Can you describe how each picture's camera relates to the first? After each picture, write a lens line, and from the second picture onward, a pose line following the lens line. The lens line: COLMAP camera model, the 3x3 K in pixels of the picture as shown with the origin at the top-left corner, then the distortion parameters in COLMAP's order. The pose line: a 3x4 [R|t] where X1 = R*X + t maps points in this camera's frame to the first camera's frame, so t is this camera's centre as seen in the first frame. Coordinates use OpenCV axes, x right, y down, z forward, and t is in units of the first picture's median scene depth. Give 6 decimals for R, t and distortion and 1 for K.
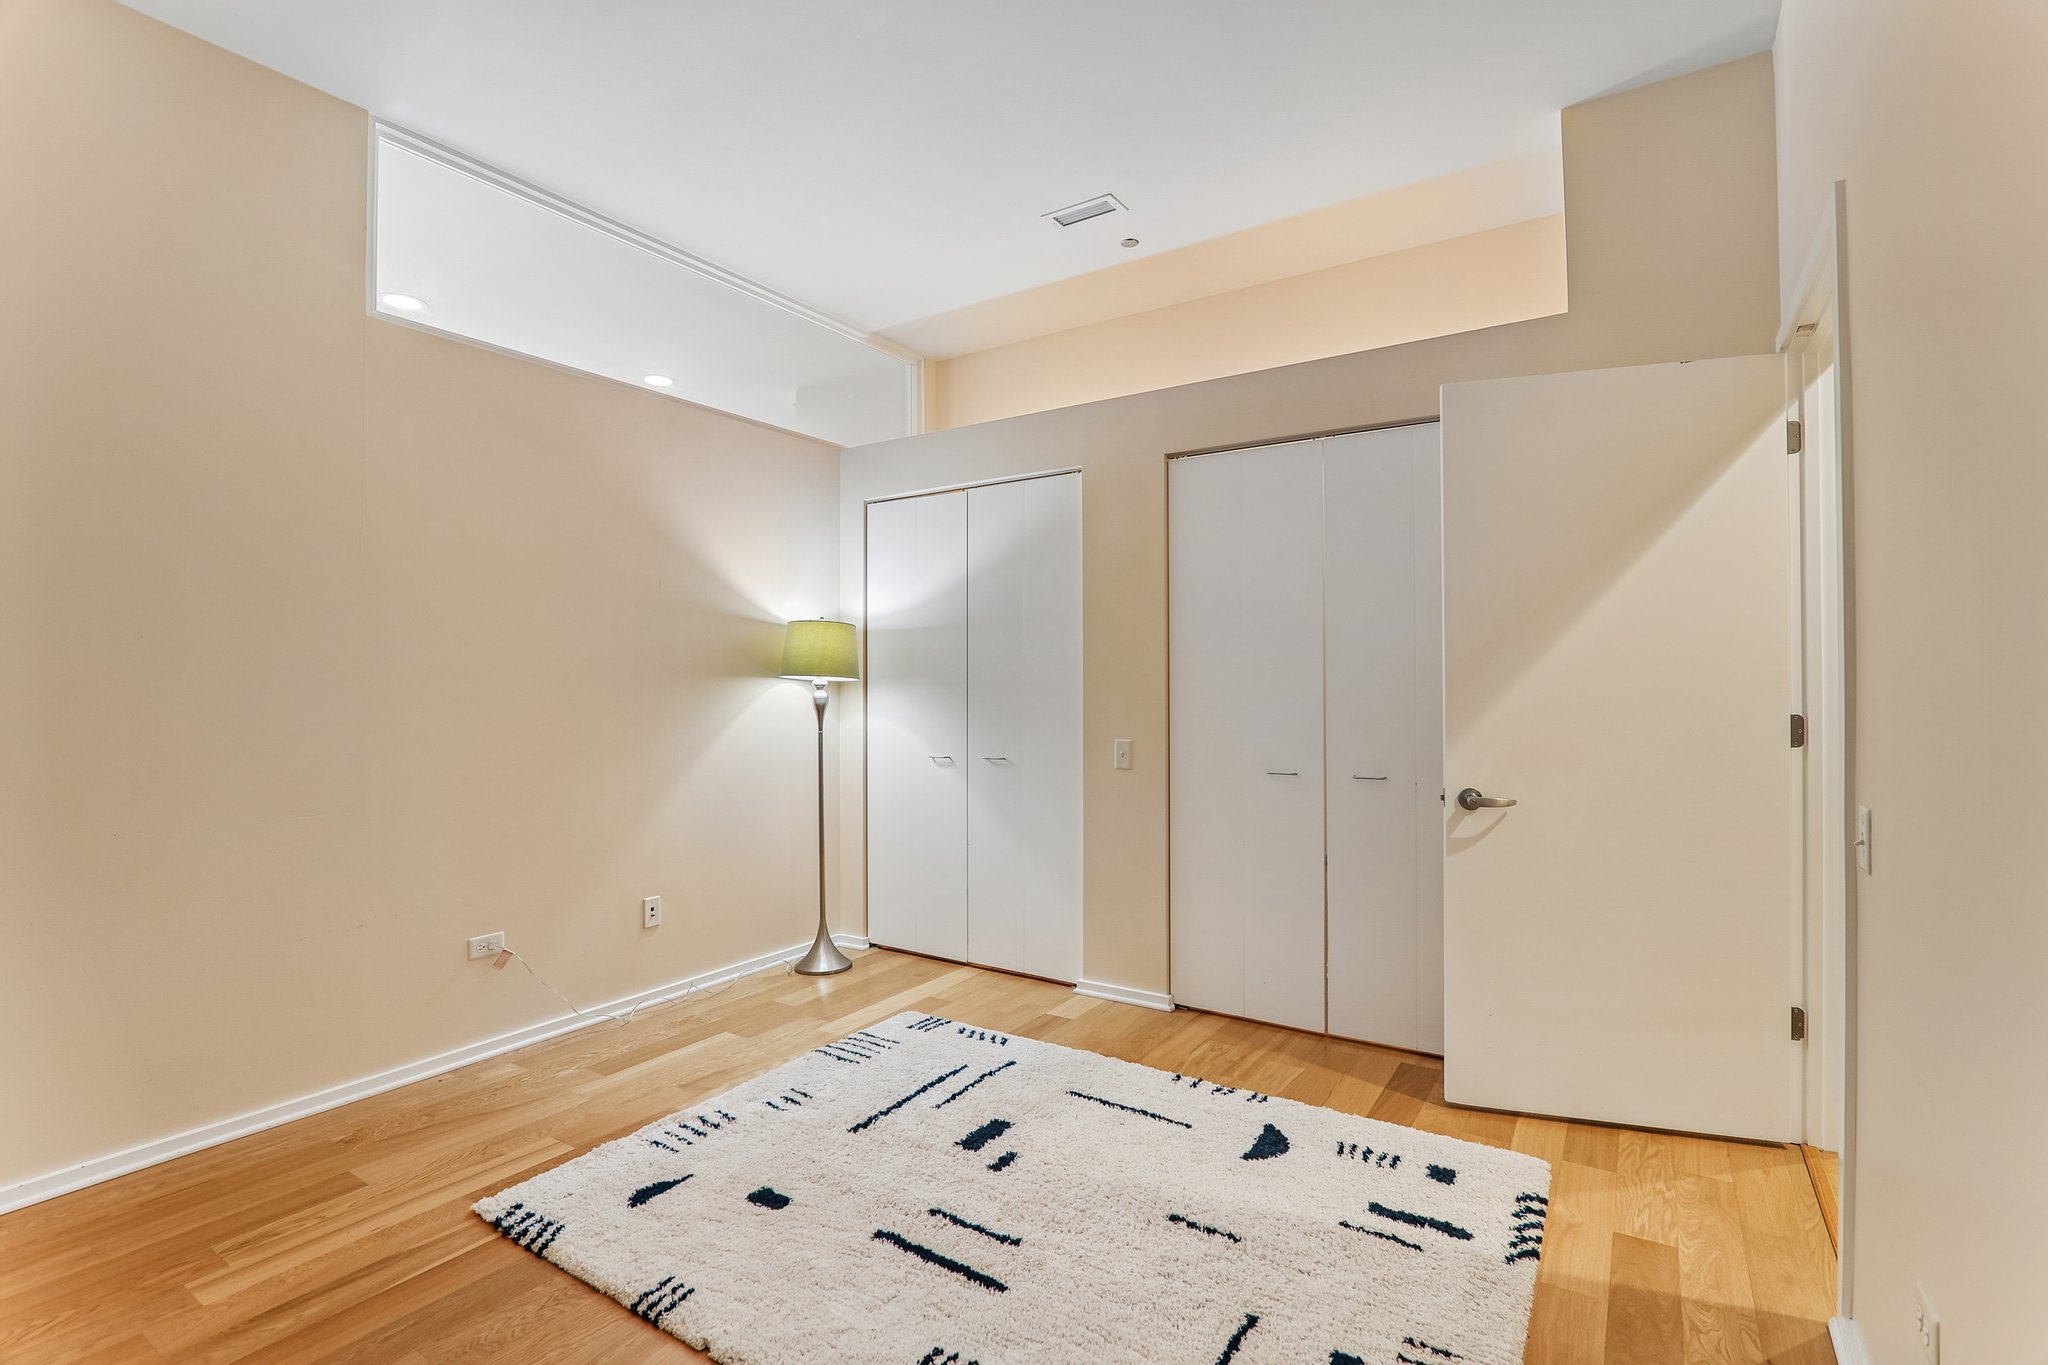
lens RADIAL K [[940.7, 0, 1021.8], [0, 940.7, 674.5], [0, 0, 1]] dist [-0.017742, 0.000740]
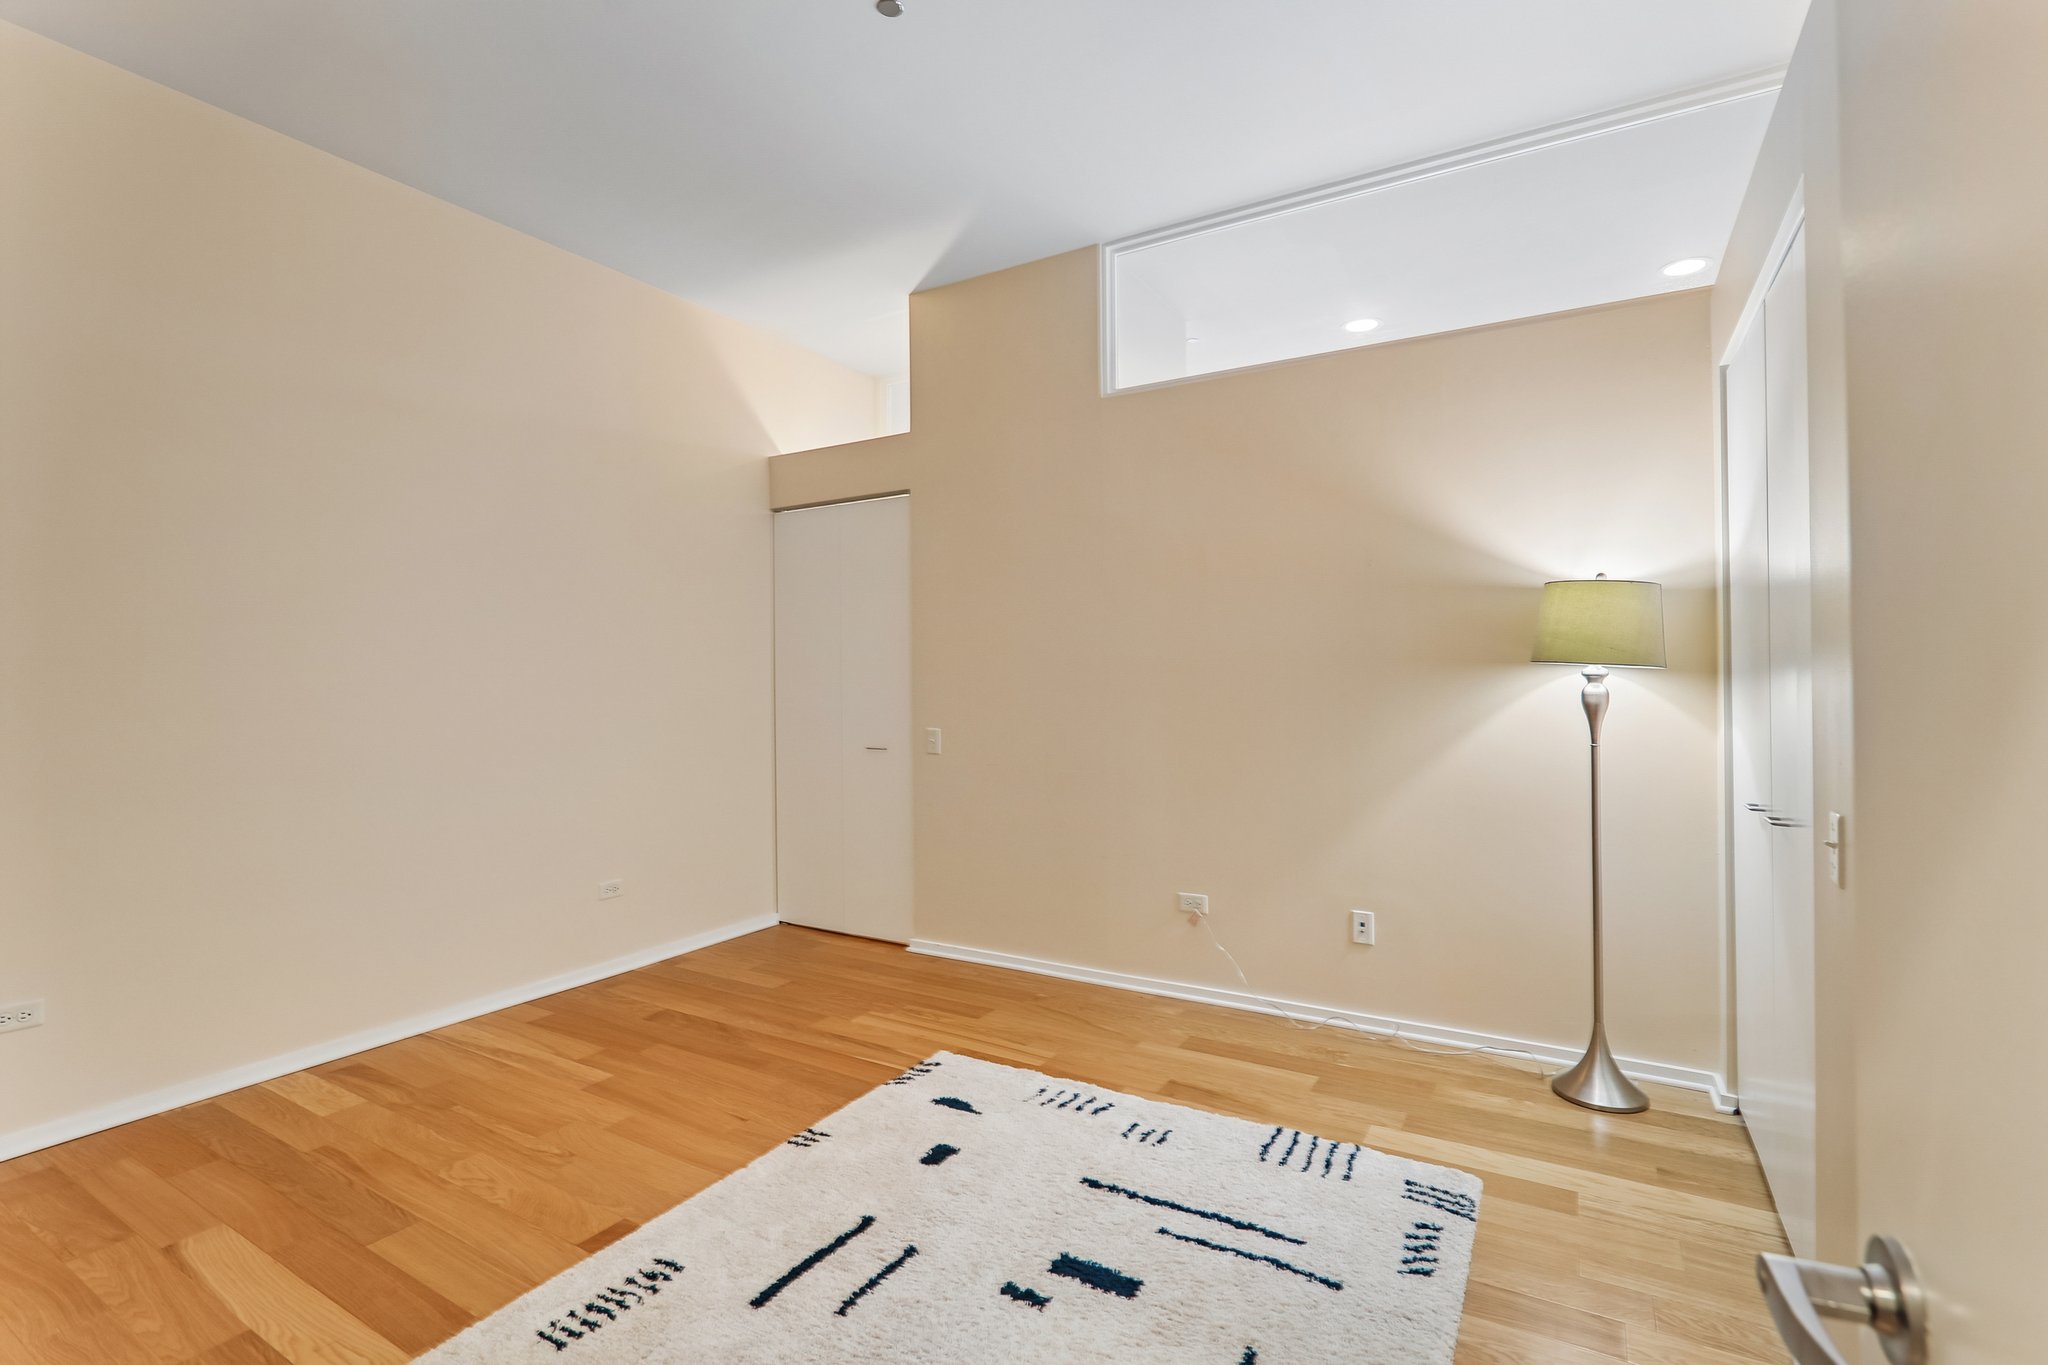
lens RADIAL K [[940.7, 0, 1021.8], [0, 940.7, 690.8], [0, 0, 1]] dist [-0.017742, 0.000740]
pose [[0.046688, 0.015179, -0.998794, 0.589654], [0.017891, 0.999711, 0.016029, 0.006092], [0.998749, -0.018618, 0.046403, 0.768752]]
